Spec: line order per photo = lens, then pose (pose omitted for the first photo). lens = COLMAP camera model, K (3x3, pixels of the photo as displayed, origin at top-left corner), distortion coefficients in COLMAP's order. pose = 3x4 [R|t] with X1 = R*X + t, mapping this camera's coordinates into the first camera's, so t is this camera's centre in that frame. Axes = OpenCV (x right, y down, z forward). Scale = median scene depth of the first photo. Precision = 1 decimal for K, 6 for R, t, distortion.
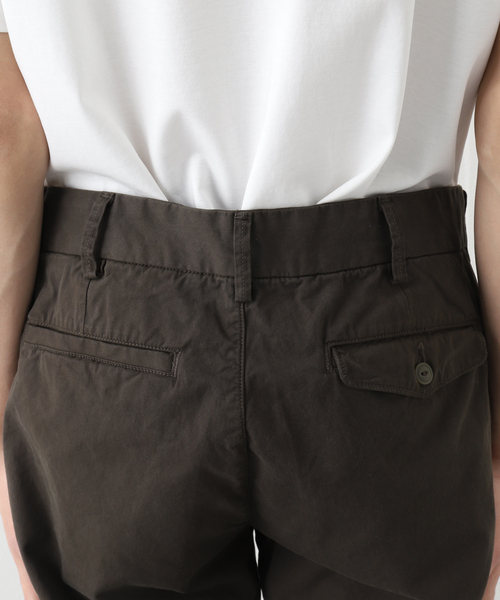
lens RADIAL K [[1180.4, 0, 250.1], [0, 1180.4, 300.6], [0, 0, 1]] dist [0.035671, 0.000000]
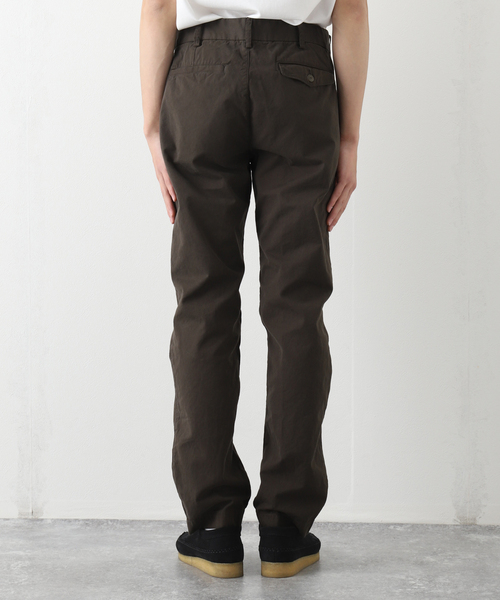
lens RADIAL K [[1180.4, 0, 257.8], [0, 1180.4, 291.6], [0, 0, 1]] dist [0.035671, 0.000000]
pose [[0.999783, 0.020222, -0.004916, 0.043493], [-0.020797, 0.962082, -0.271965, 1.385580], [-0.000770, 0.272009, 0.962294, -1.679685]]
